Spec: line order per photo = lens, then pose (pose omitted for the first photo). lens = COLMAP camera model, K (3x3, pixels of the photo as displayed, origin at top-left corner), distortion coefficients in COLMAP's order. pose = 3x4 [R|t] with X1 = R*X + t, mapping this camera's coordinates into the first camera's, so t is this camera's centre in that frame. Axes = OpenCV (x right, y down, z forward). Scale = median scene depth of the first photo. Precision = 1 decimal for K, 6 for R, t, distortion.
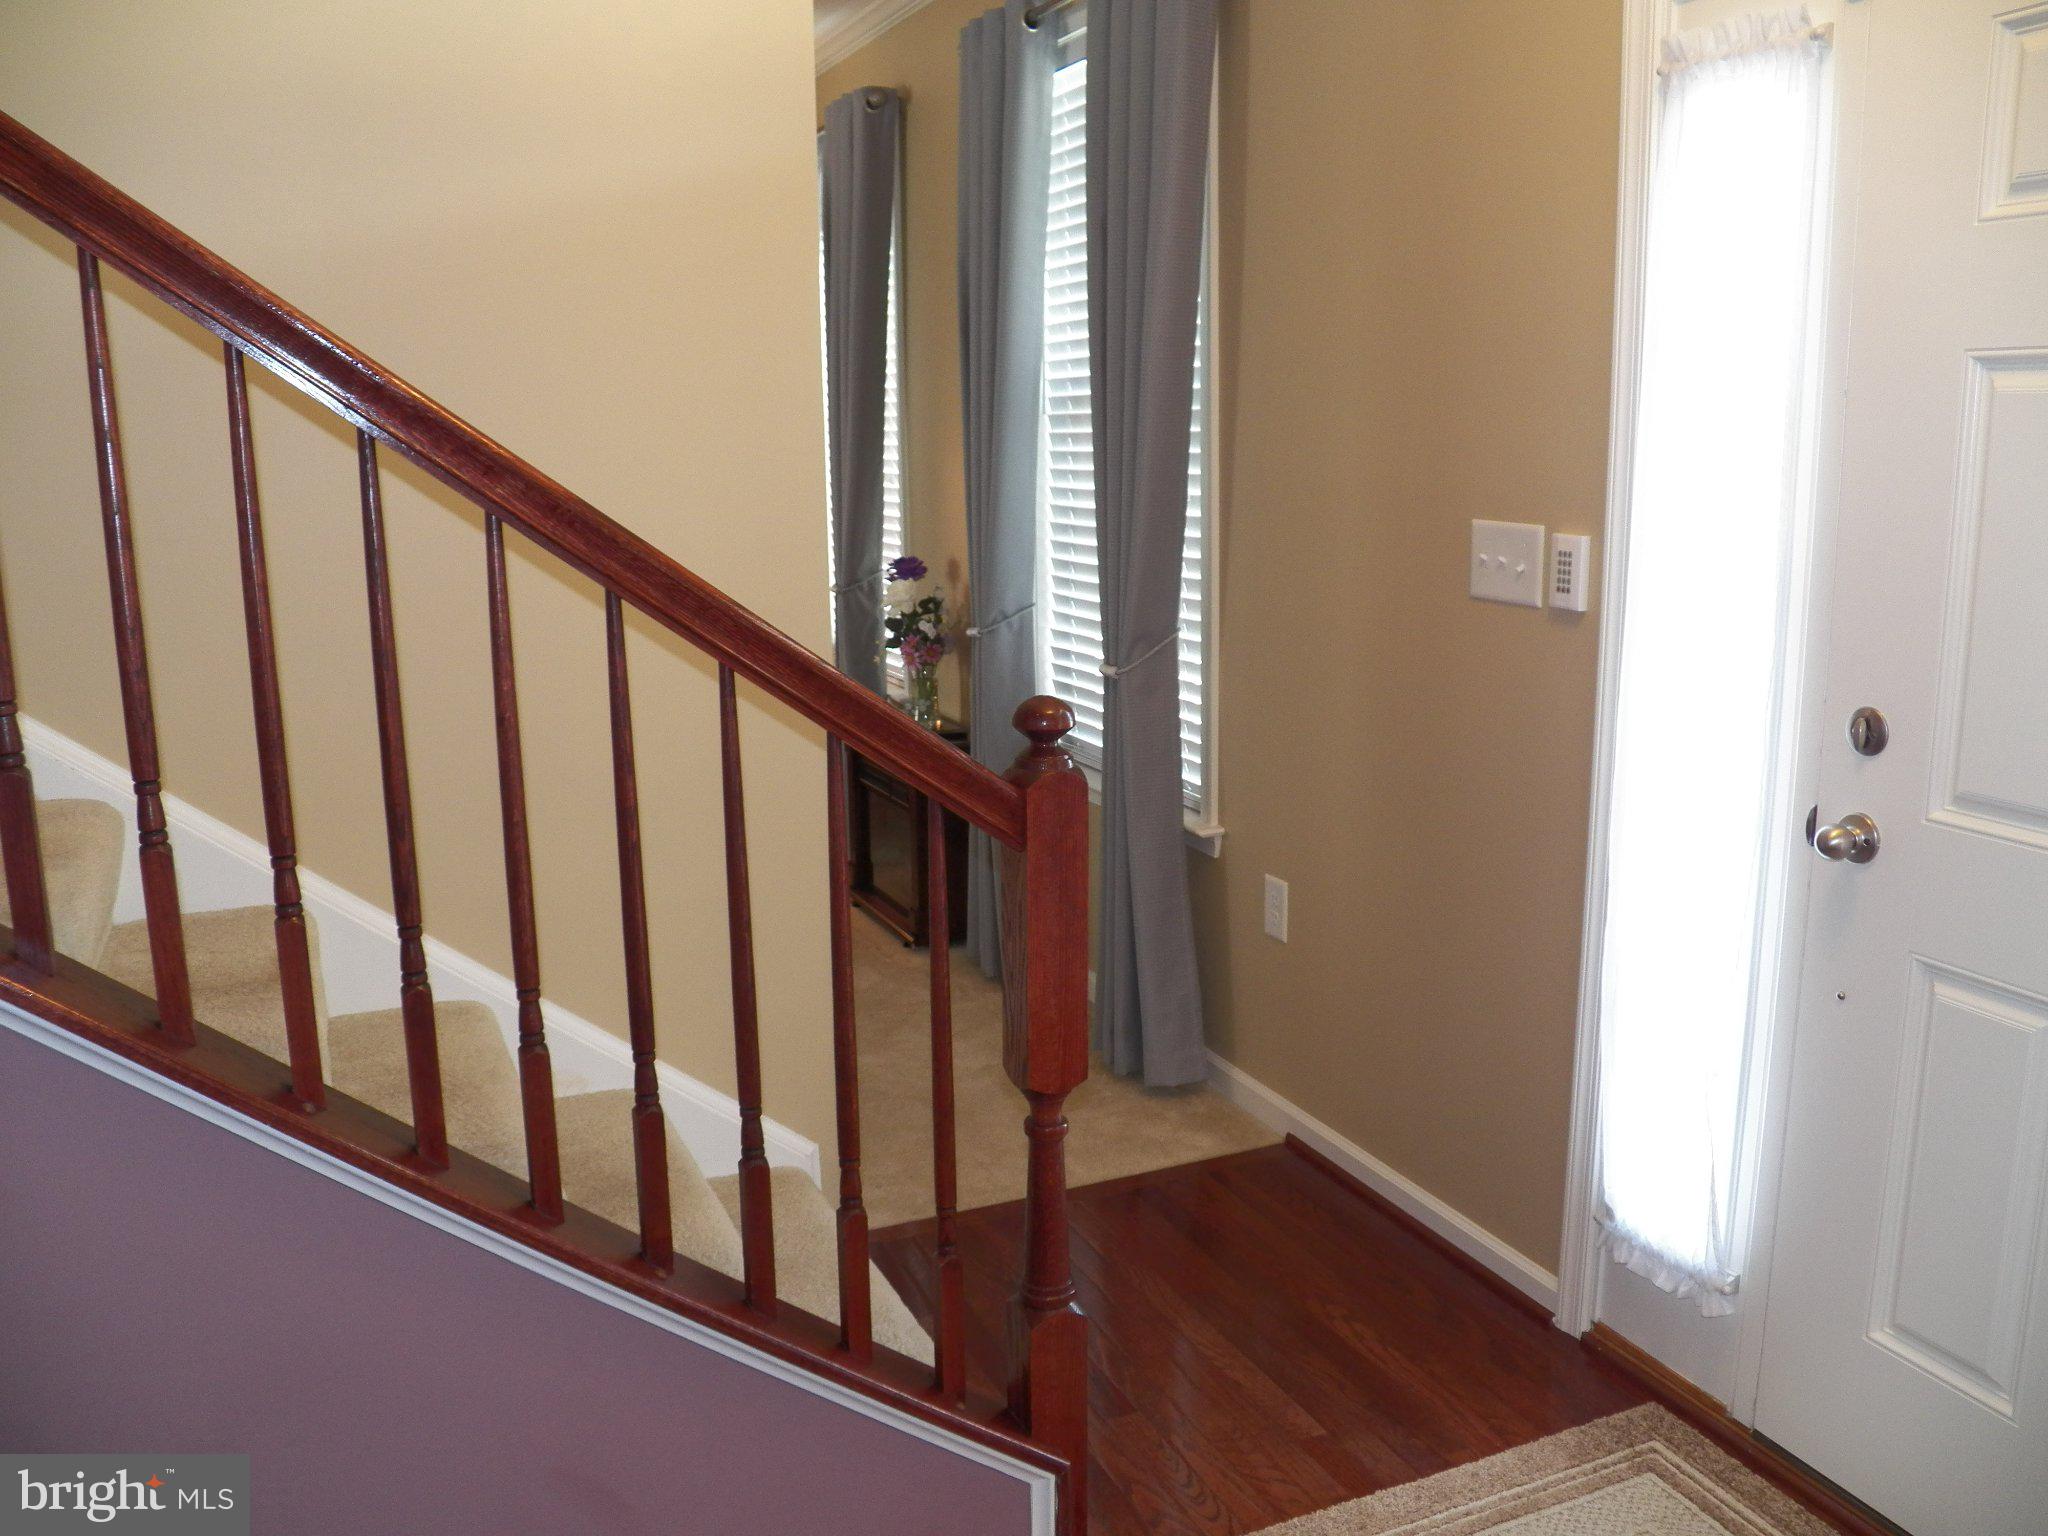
lens RADIAL K [[1677.9, 0, 1016.9], [0, 1677.9, 776.0], [0, 0, 1]] dist [-0.126628, 0.080806]
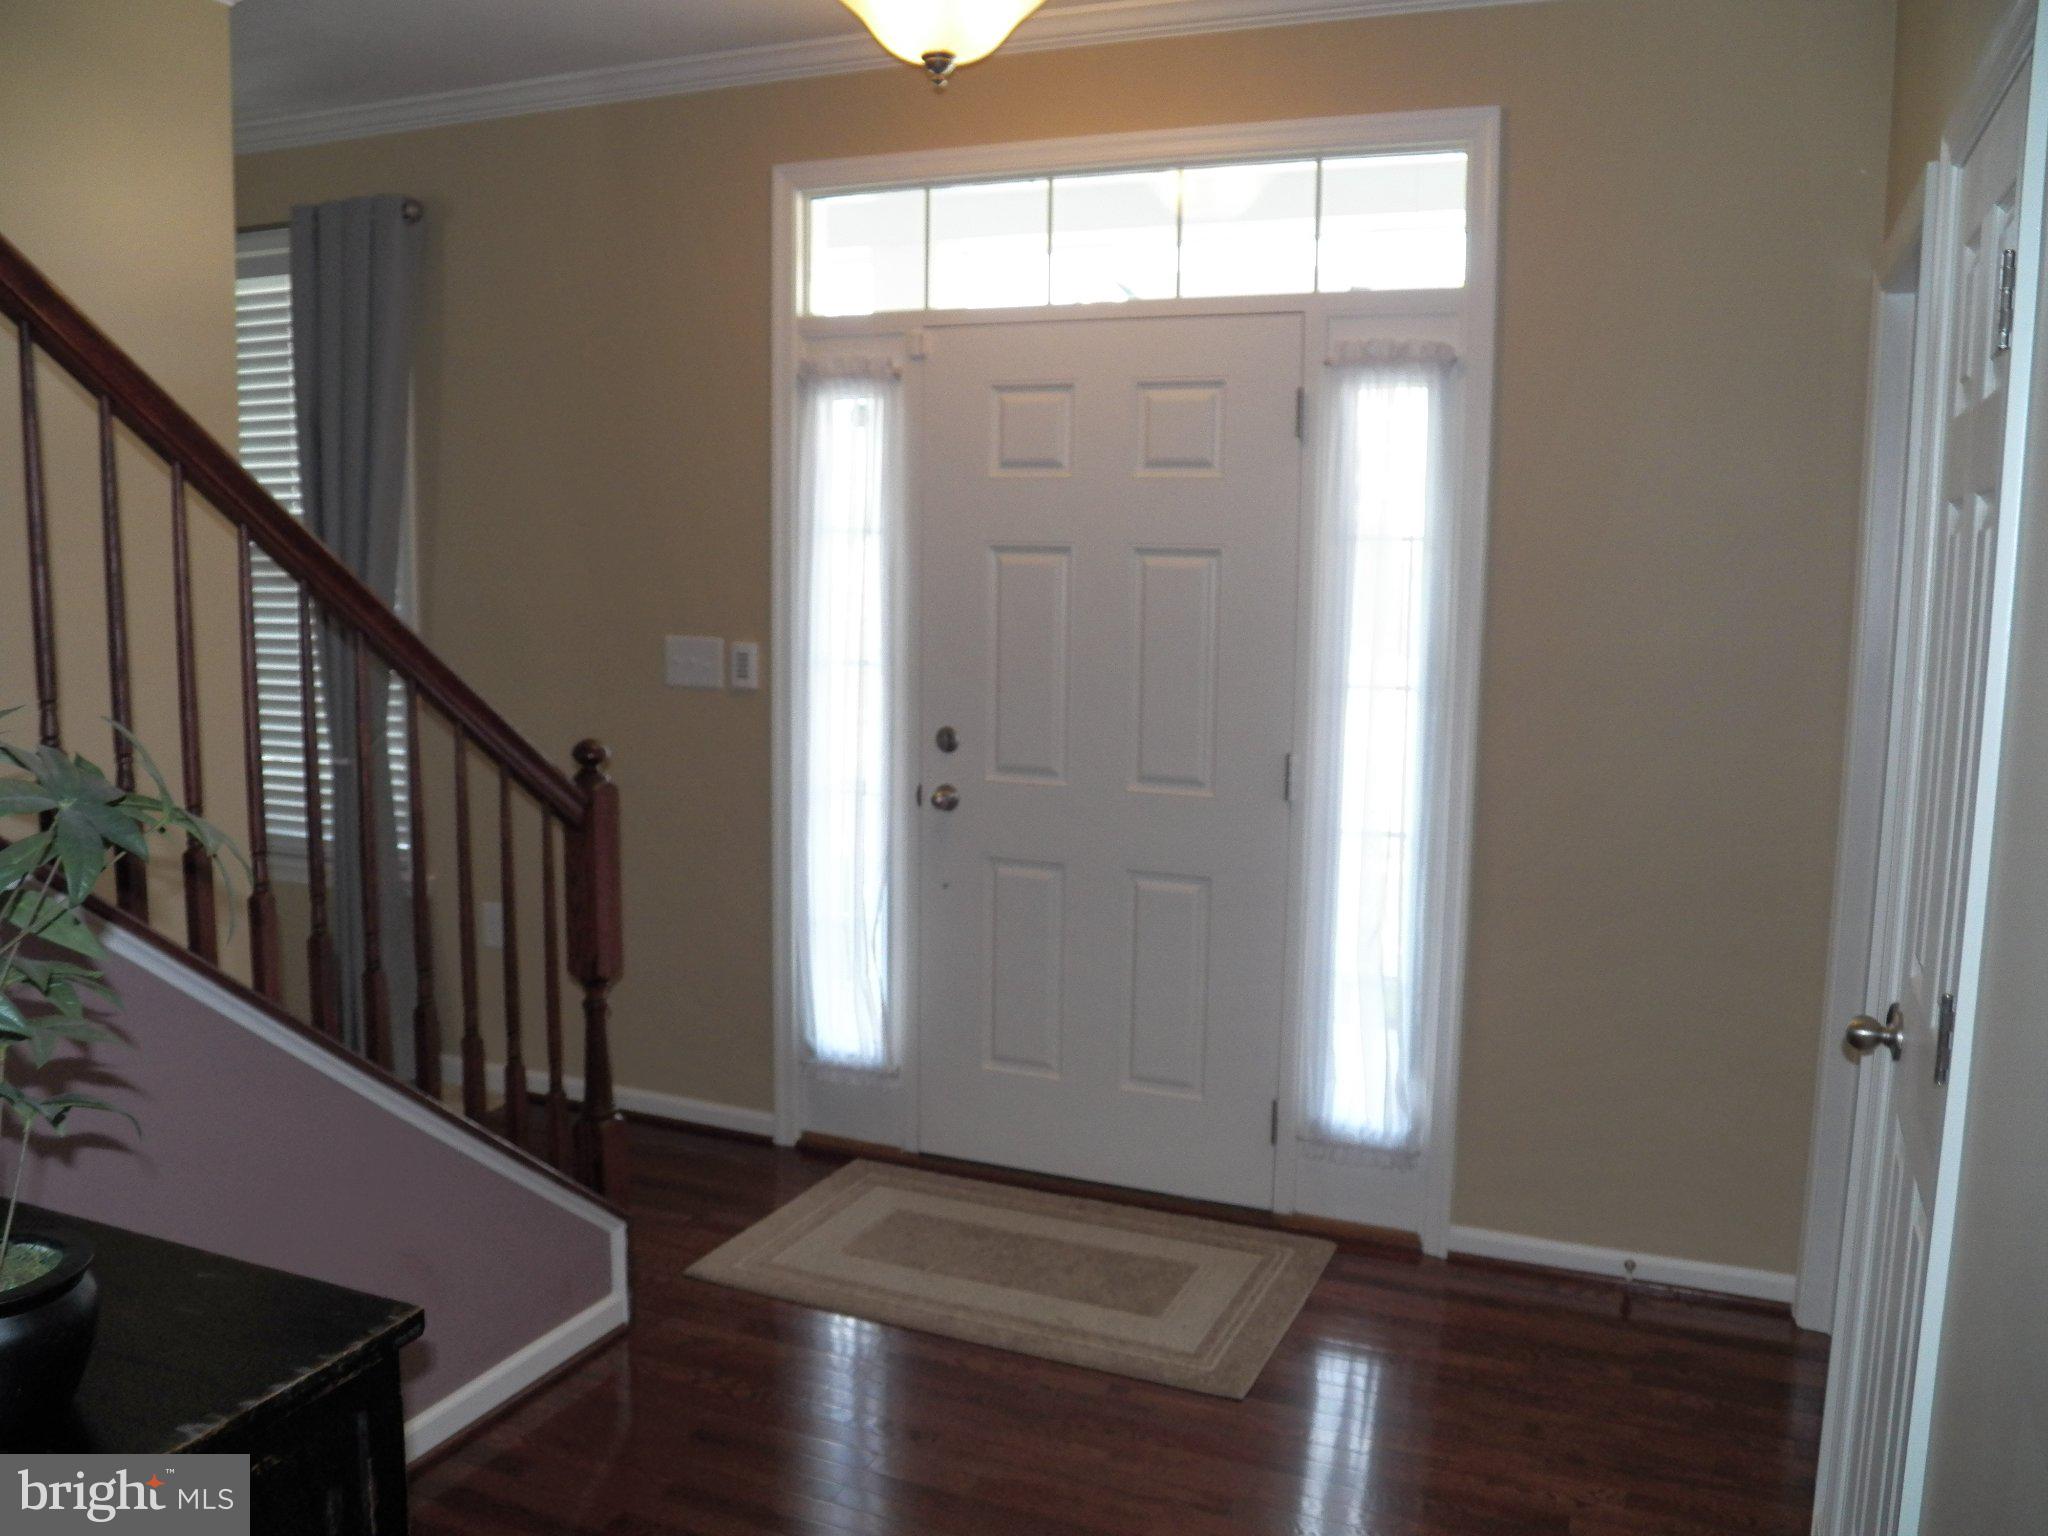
lens RADIAL K [[1677.9, 0, 1016.9], [0, 1677.9, 776.0], [0, 0, 1]] dist [-0.126628, 0.080806]
pose [[0.735064, -0.065950, 0.674783, -0.607933], [0.117715, 0.992557, -0.031222, 0.070601], [-0.667701, 0.102382, 0.737356, -0.398179]]
